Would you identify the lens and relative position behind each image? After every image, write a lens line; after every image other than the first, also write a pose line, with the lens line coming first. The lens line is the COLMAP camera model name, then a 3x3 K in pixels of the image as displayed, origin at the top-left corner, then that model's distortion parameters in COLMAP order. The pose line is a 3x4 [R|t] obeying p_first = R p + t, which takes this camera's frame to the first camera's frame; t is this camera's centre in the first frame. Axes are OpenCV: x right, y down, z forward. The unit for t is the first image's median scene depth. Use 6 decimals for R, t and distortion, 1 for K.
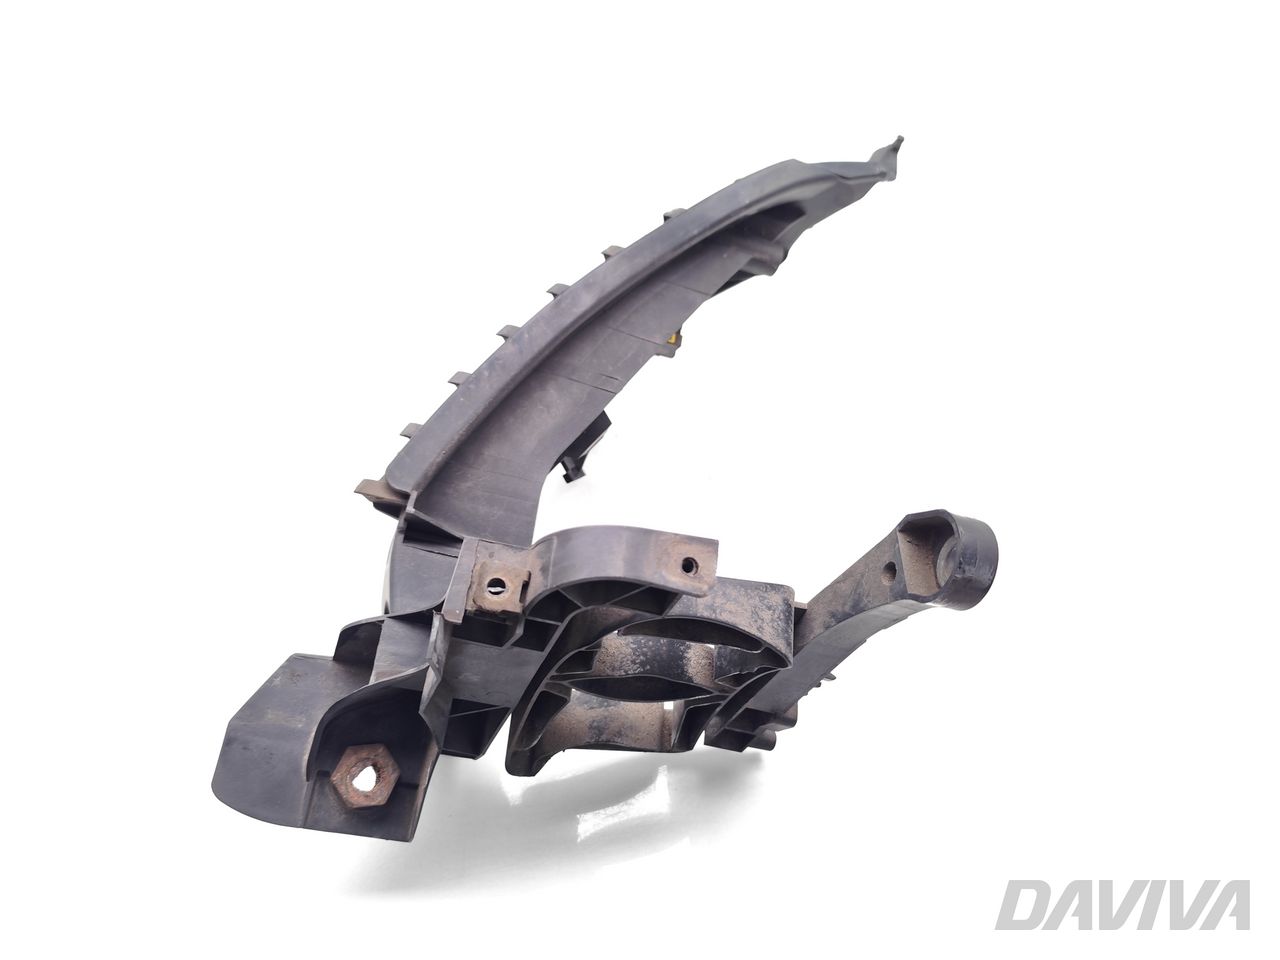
lens RADIAL K [[863.8, 0, 640.0], [0, 863.8, 480.0], [0, 0, 1]] dist [-0.000869, 0.000161]
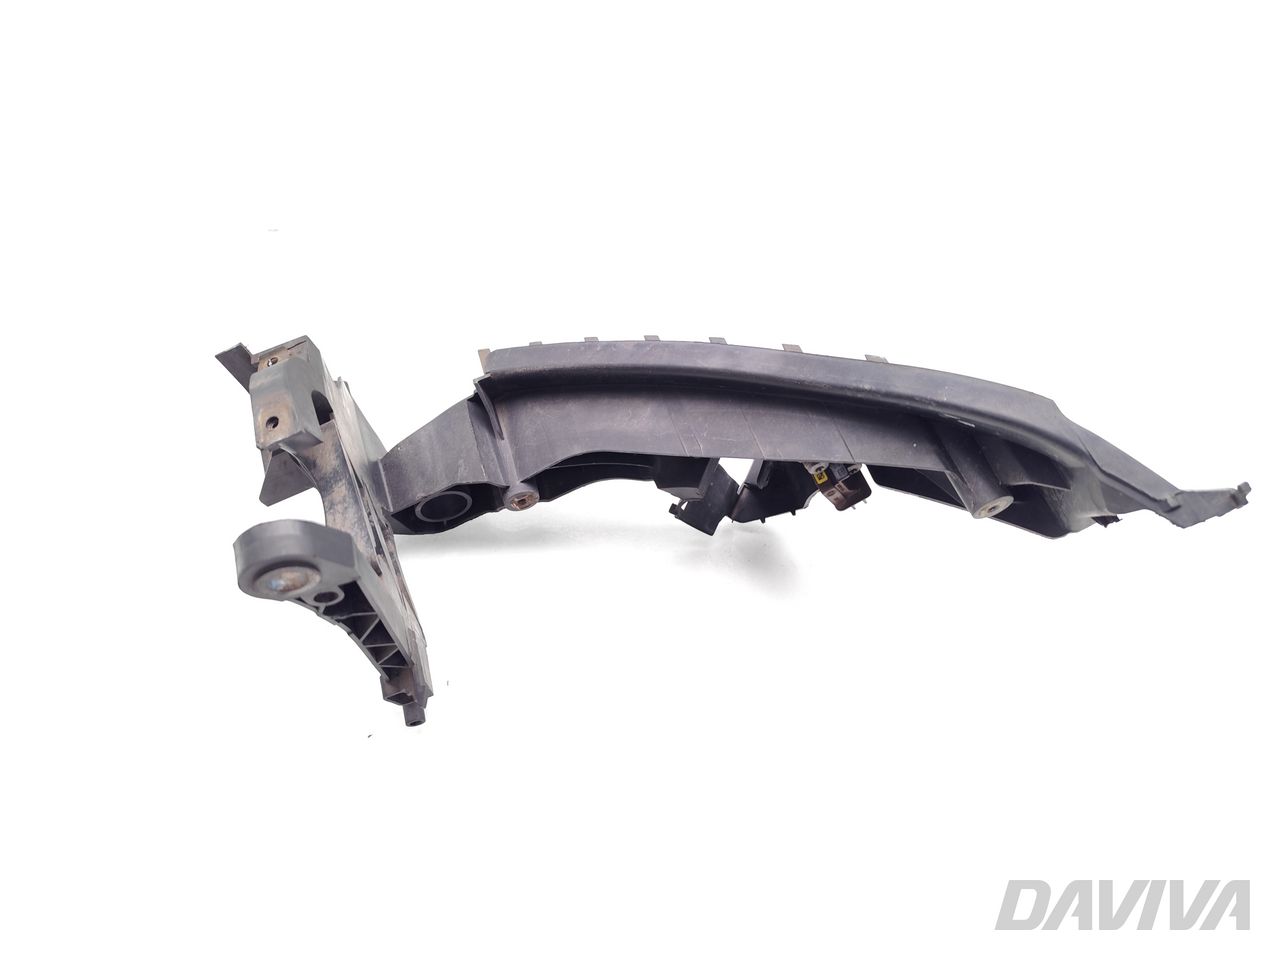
lens RADIAL K [[863.8, 0, 640.0], [0, 863.8, 480.0], [0, 0, 1]] dist [-0.000869, 0.000161]
pose [[0.305772, 0.601114, -0.738353, 0.728029], [-0.658766, 0.693472, 0.291762, -0.342585], [0.687409, 0.397189, 0.608038, 0.372554]]
